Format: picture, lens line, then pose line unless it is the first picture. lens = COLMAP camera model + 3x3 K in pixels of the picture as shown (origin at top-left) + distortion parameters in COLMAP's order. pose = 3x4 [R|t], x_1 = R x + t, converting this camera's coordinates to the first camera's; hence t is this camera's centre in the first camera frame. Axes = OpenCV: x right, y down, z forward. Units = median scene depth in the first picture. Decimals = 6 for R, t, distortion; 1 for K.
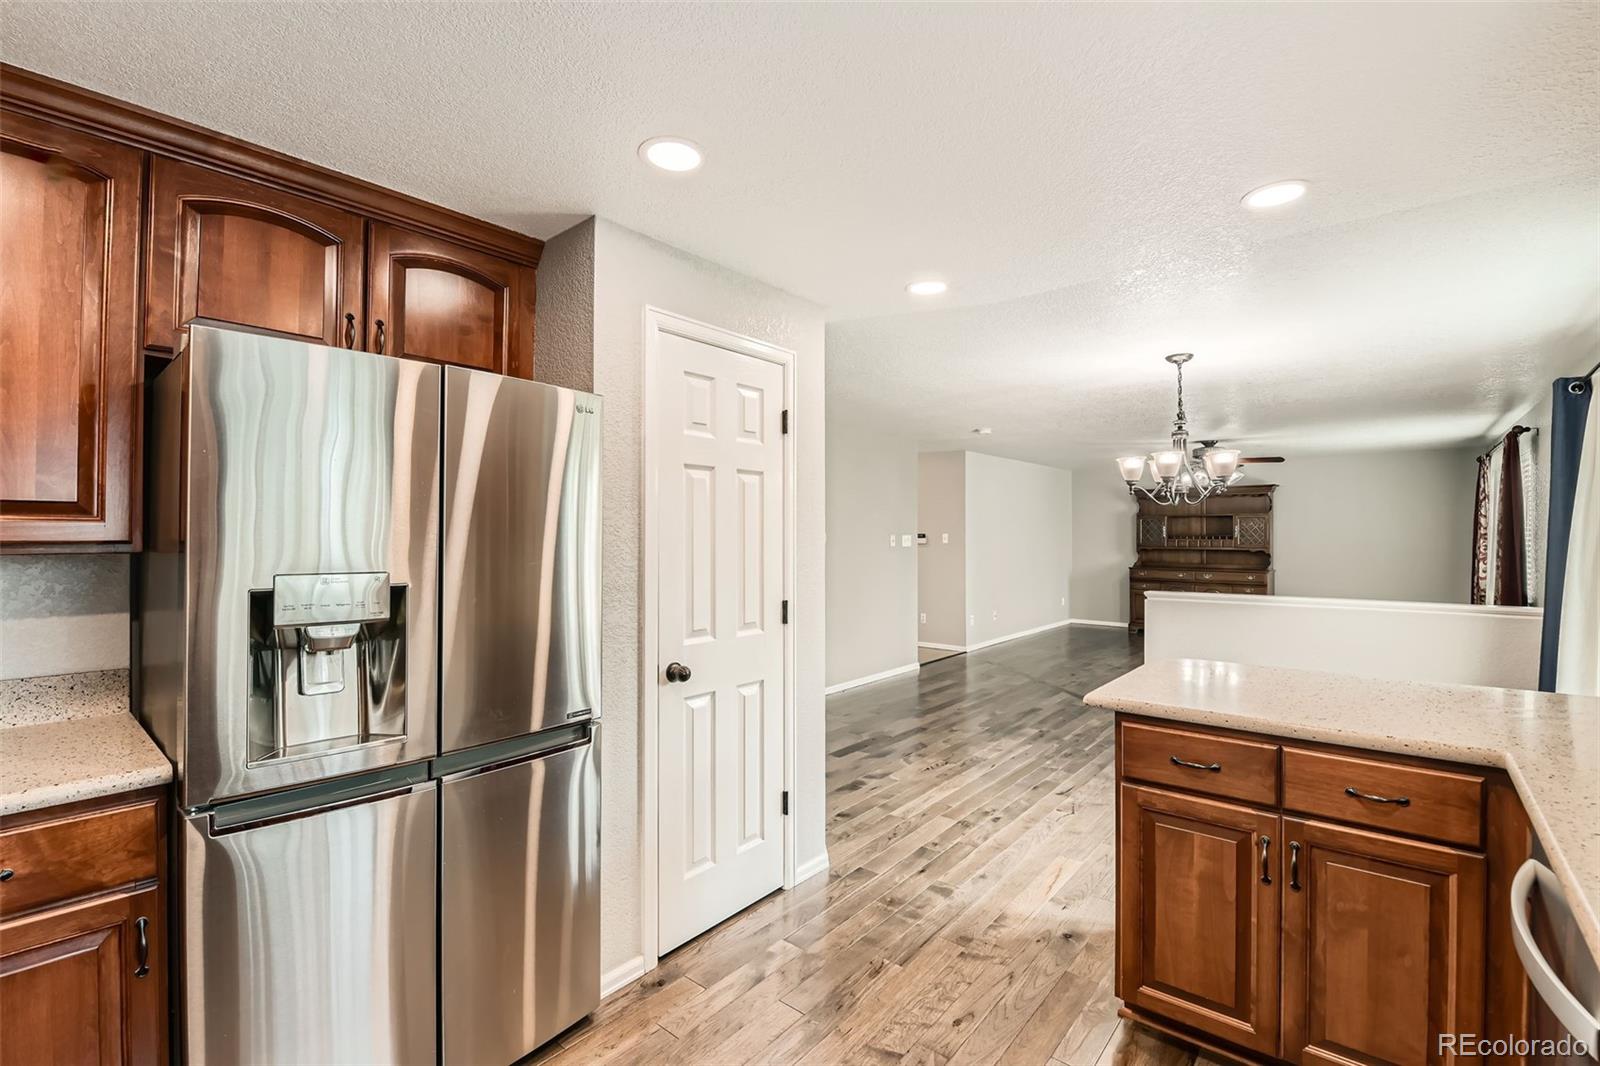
lens RADIAL K [[687.6, 0, 807.0], [0, 687.6, 523.9], [0, 0, 1]] dist [-0.006747, -0.001489]
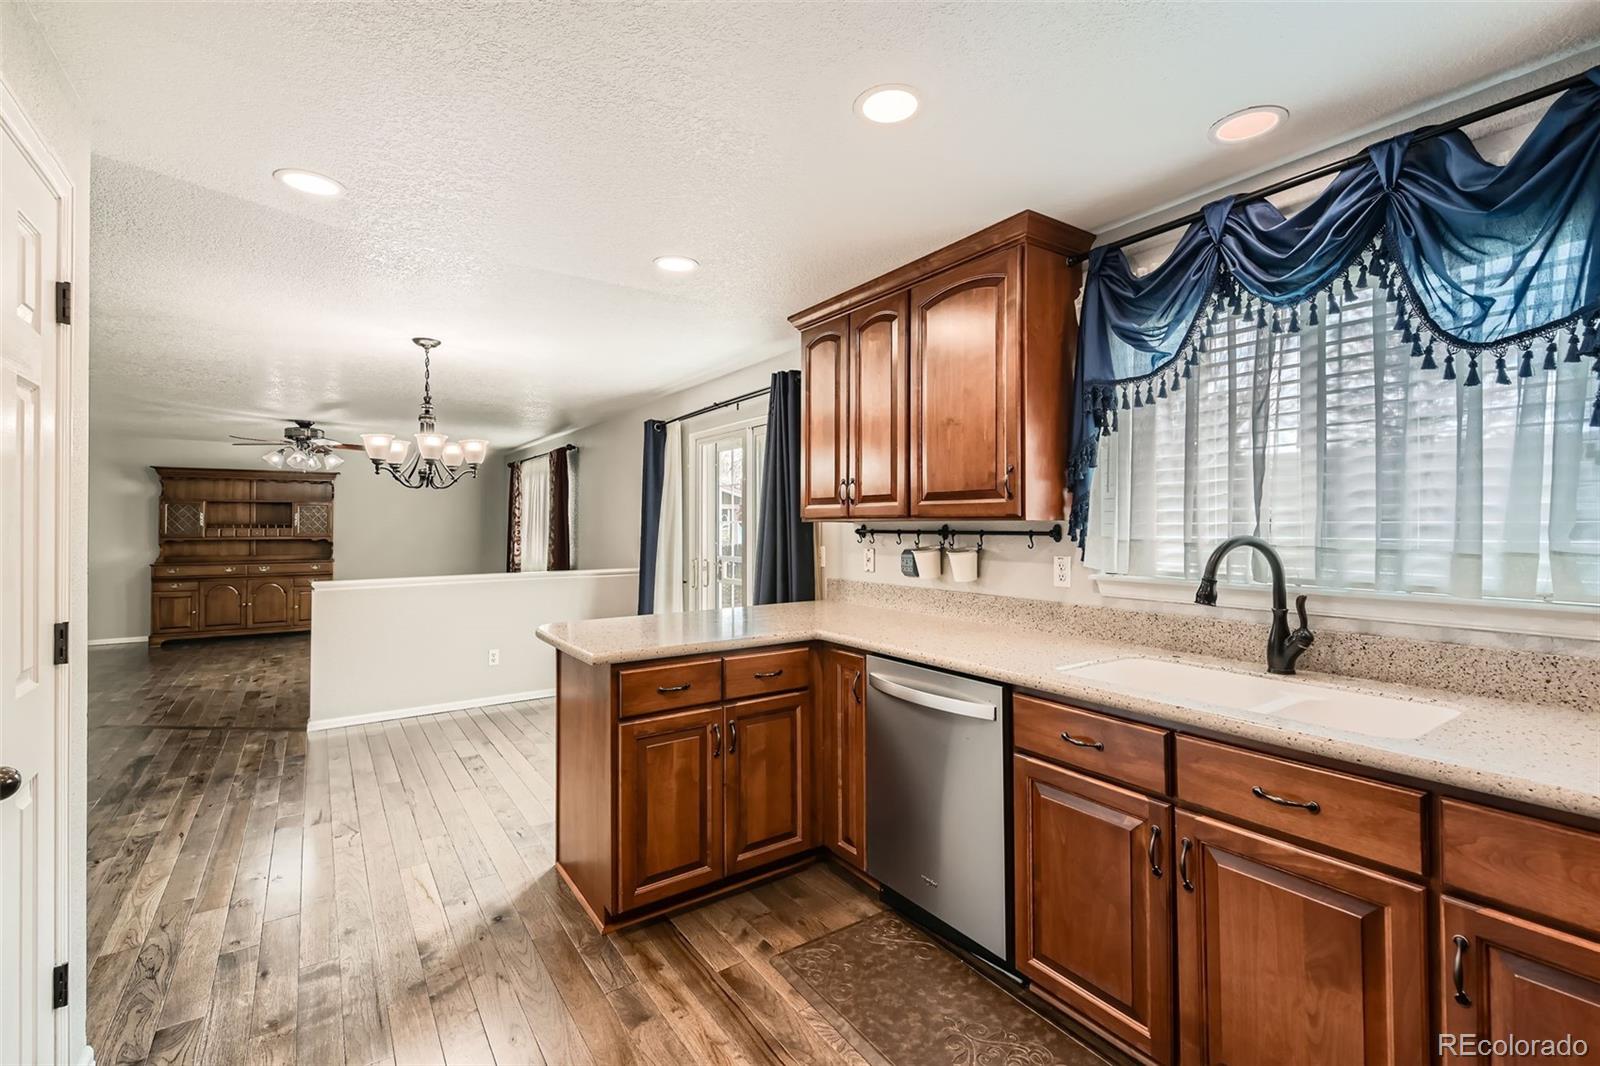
lens RADIAL K [[699.6, 0, 794.9], [0, 699.6, 509.1], [0, 0, 1]] dist [0.015862, 0.000491]
pose [[0.285324, 0.023494, 0.958143, -0.381268], [-0.014927, 0.999687, -0.020067, 0.021161], [-0.958315, -0.008577, 0.285585, 0.241118]]
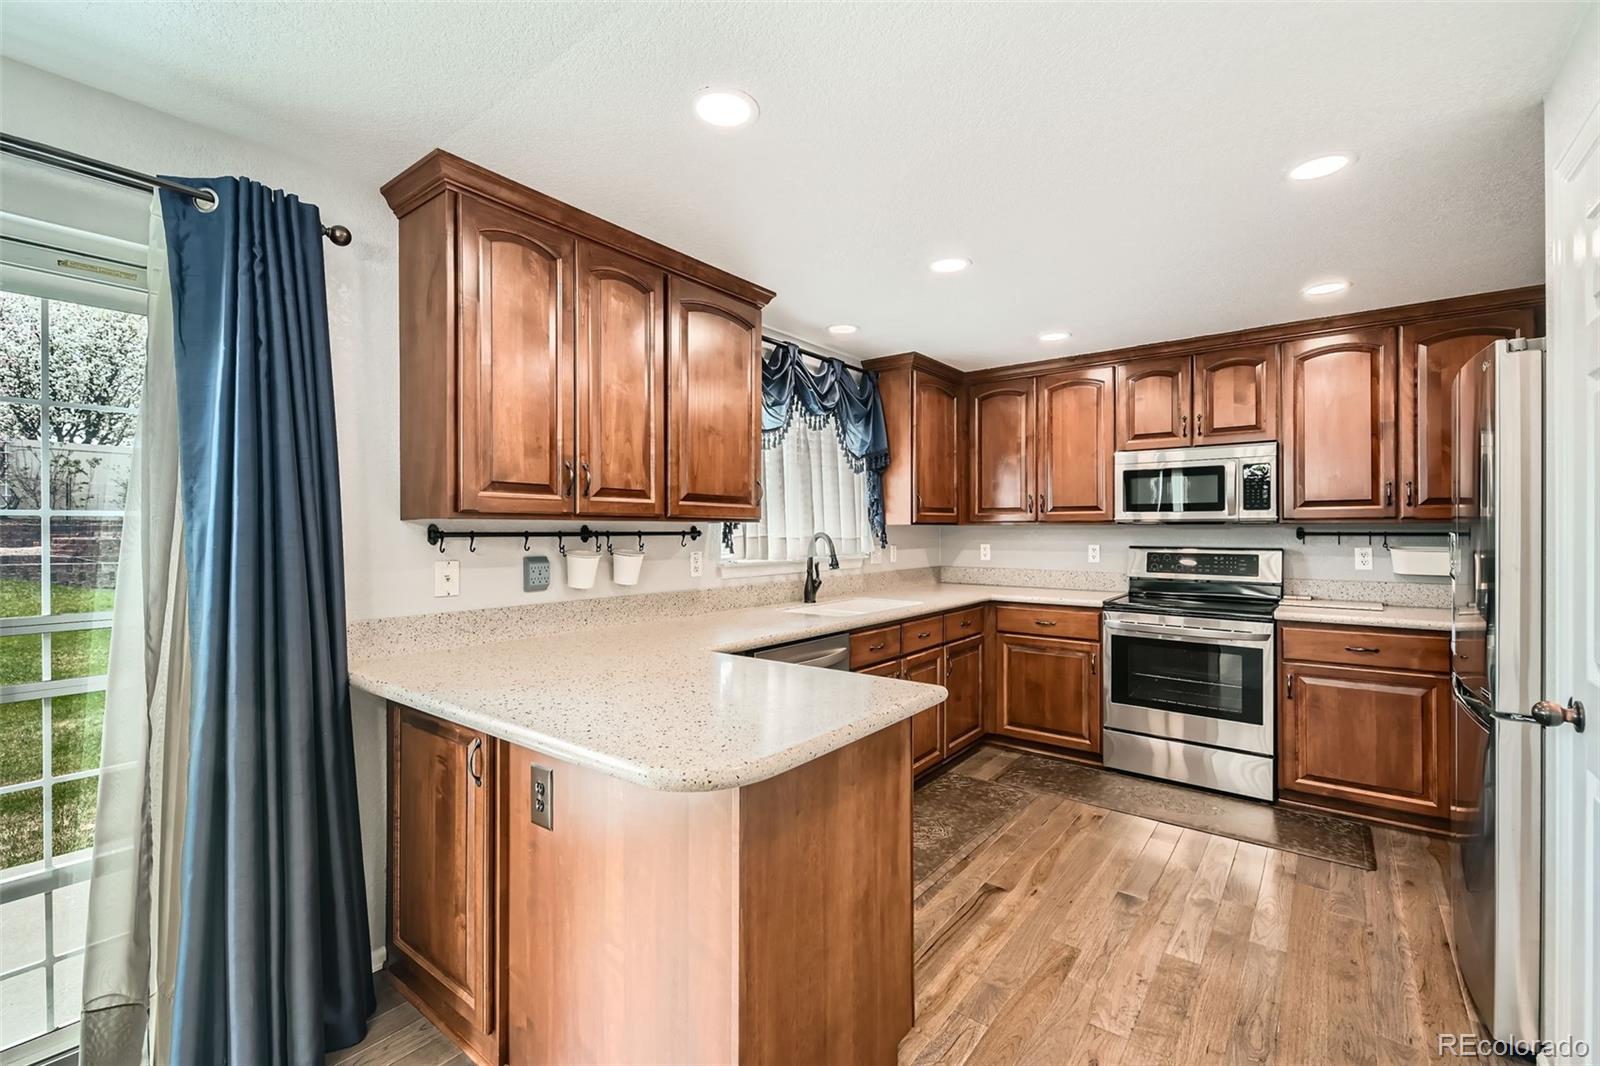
lens RADIAL K [[687.6, 0, 808.4], [0, 687.6, 518.1], [0, 0, 1]] dist [-0.006747, -0.001489]
pose [[-0.999327, 0.001457, -0.036647, 0.401284], [0.002749, 0.999376, -0.035210, 0.042448], [0.036573, -0.035287, -0.998708, 1.216910]]
